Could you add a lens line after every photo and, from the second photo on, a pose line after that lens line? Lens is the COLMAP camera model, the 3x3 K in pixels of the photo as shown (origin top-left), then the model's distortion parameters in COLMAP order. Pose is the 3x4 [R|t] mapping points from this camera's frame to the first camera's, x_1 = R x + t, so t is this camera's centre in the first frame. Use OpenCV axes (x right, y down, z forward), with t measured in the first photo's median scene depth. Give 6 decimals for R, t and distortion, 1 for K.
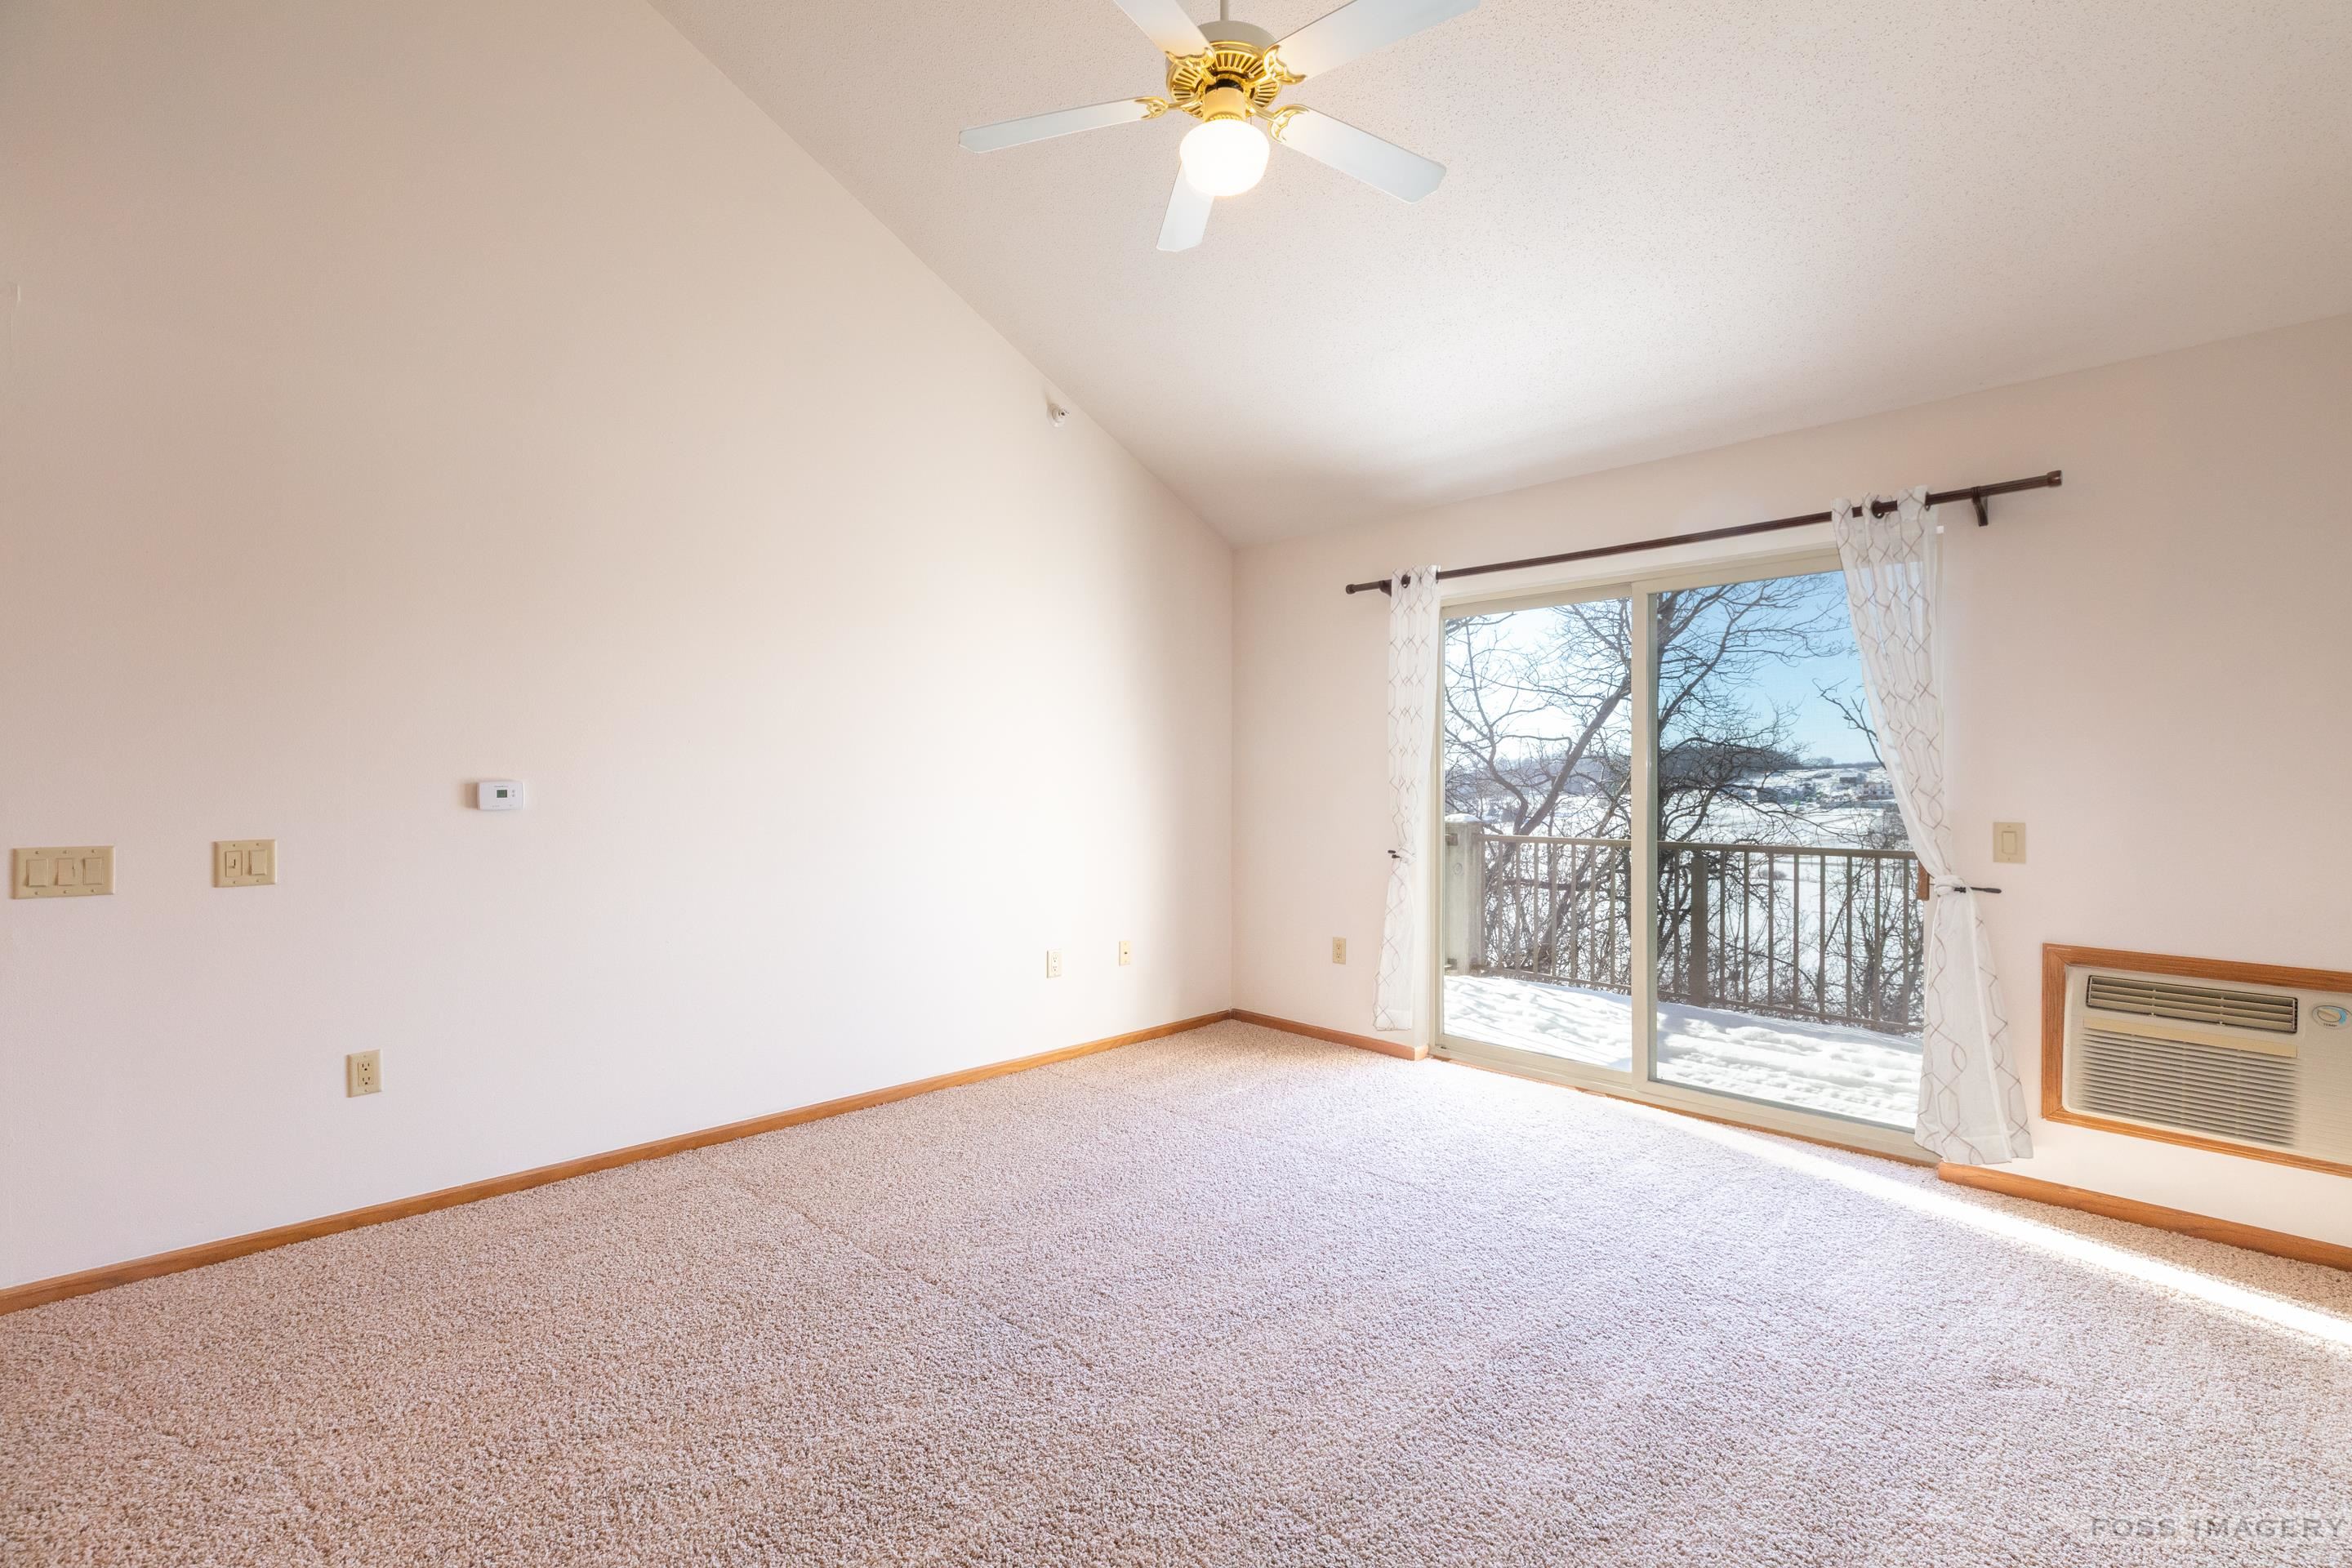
lens RADIAL K [[1057.7, 0, 1172.8], [0, 1057.7, 781.2], [0, 0, 1]] dist [0.003563, 0.000321]
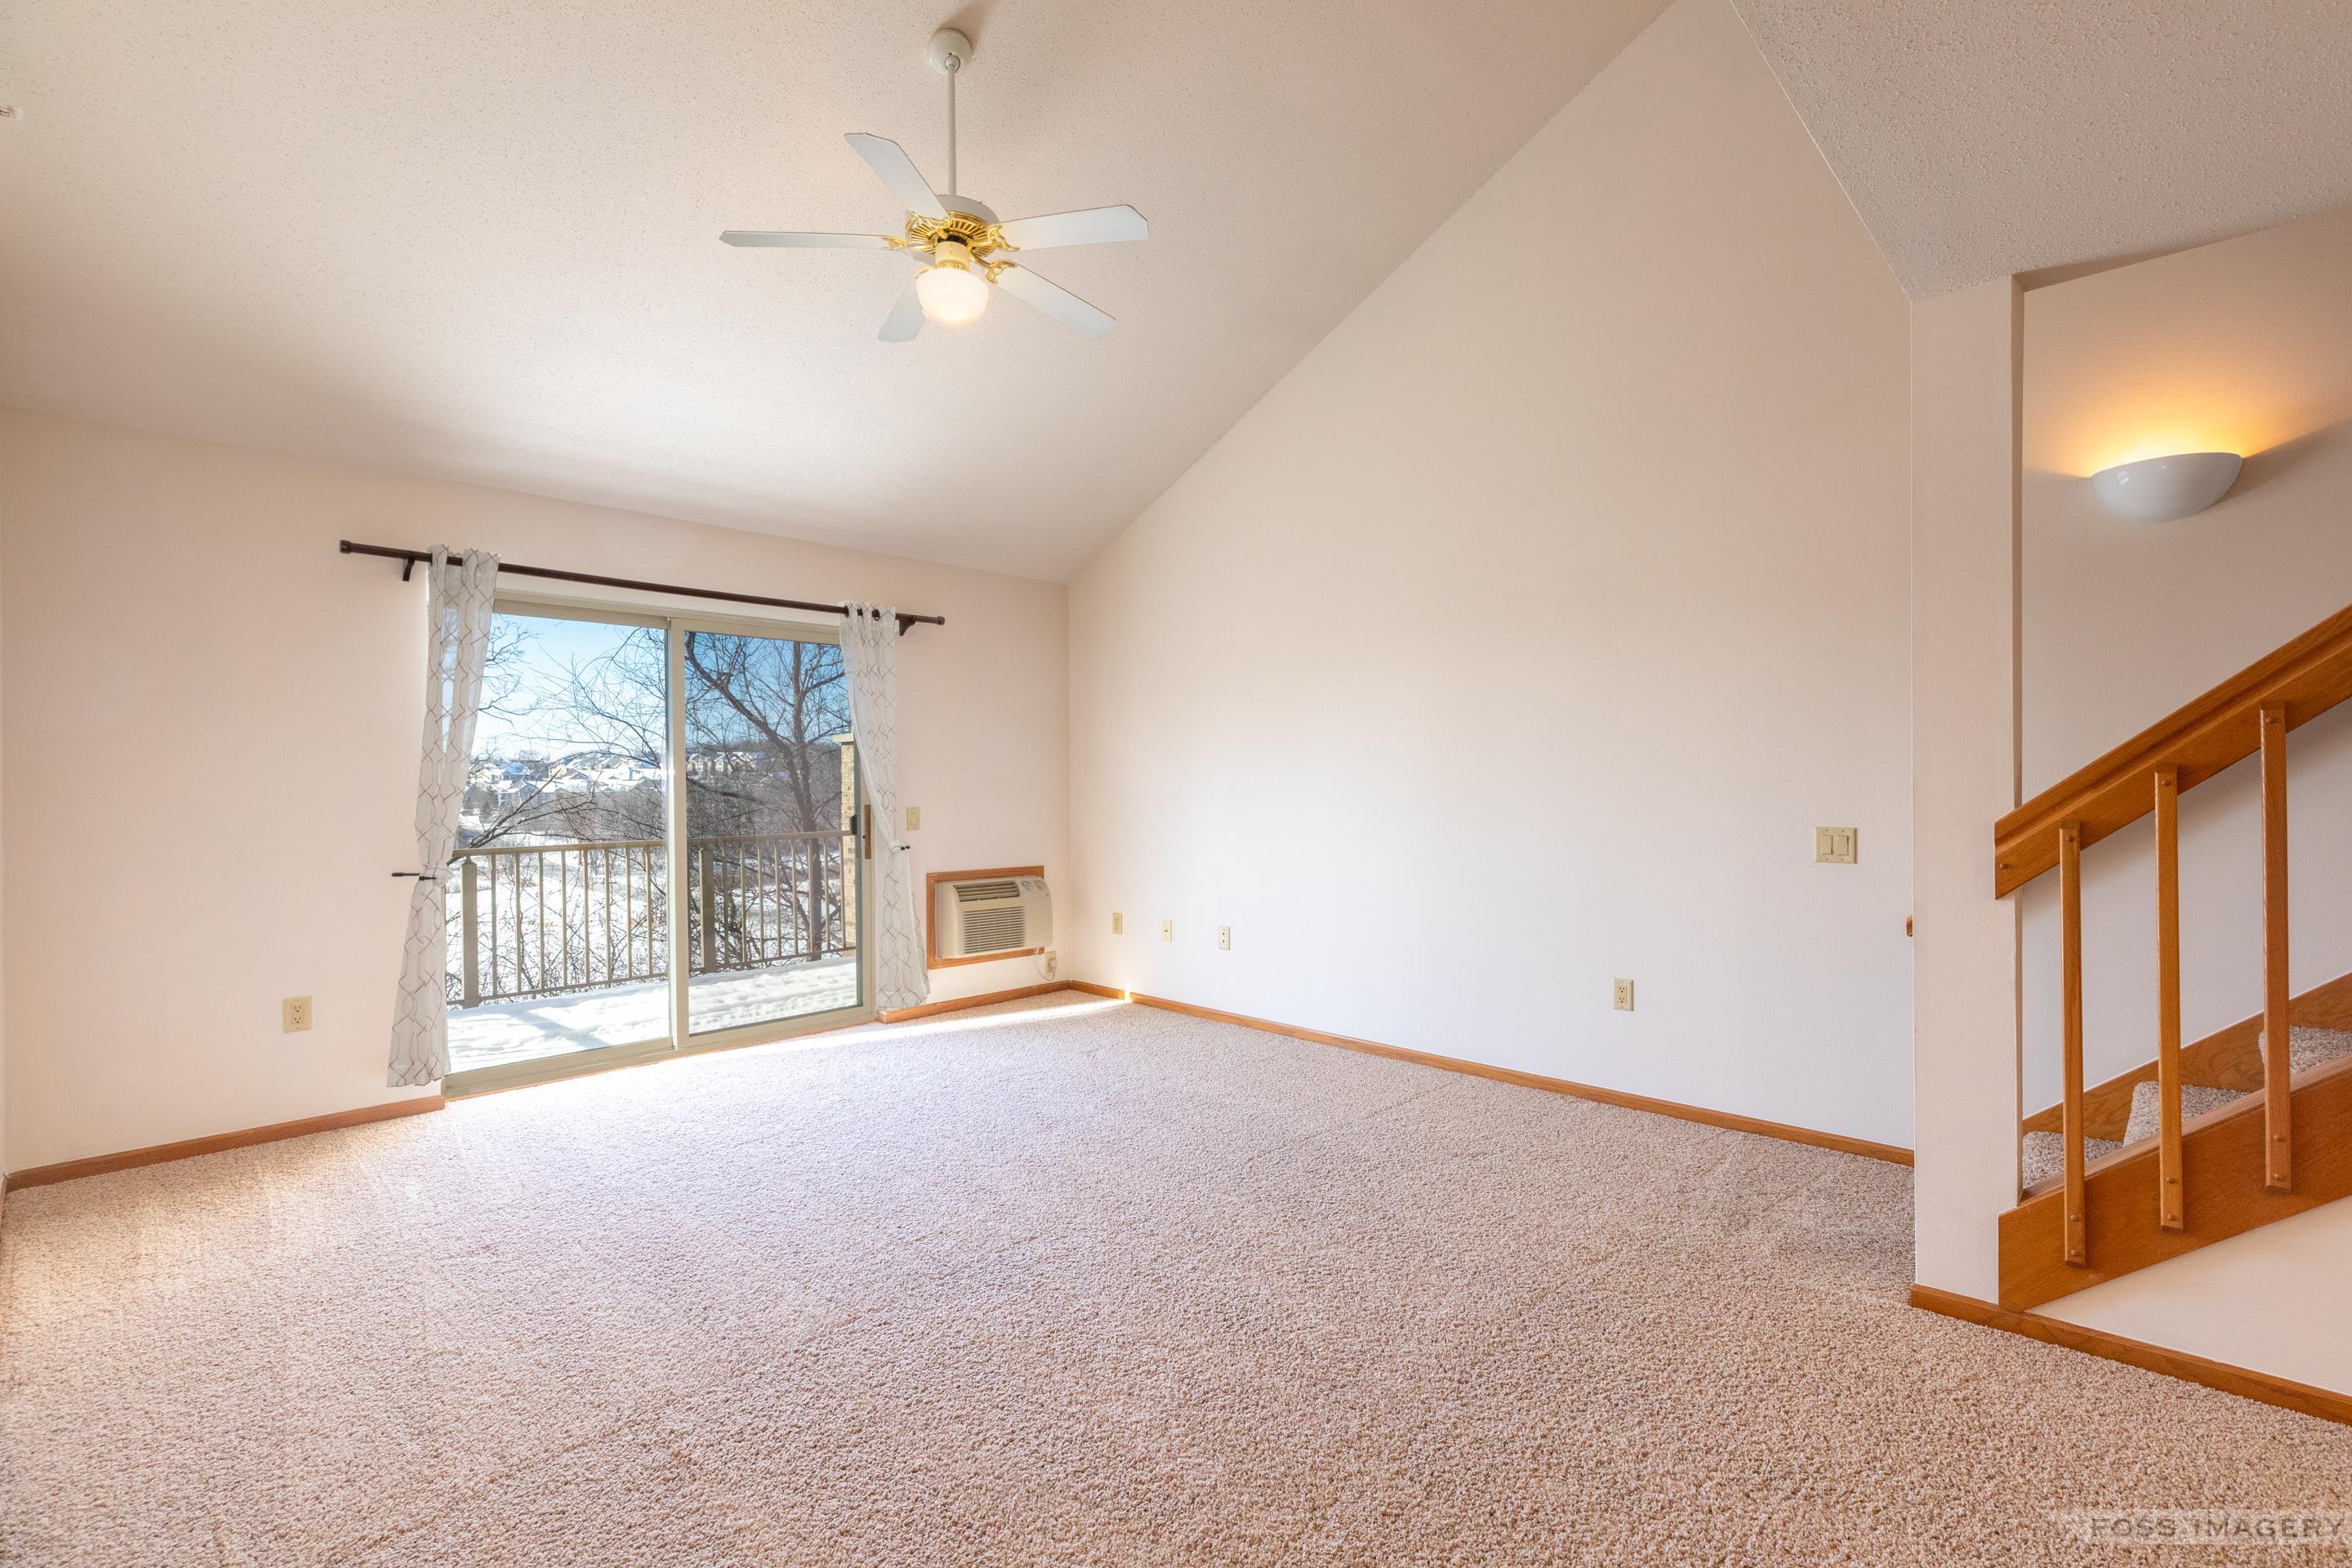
lens RADIAL K [[1057.7, 0, 1174.1], [0, 1057.7, 785.4], [0, 0, 1]] dist [0.003563, 0.000321]
pose [[-0.034088, -0.003324, 0.999413, -0.977045], [0.010788, 0.999935, 0.003694, 0.000393], [-0.999361, 0.010907, -0.034050, 0.620806]]
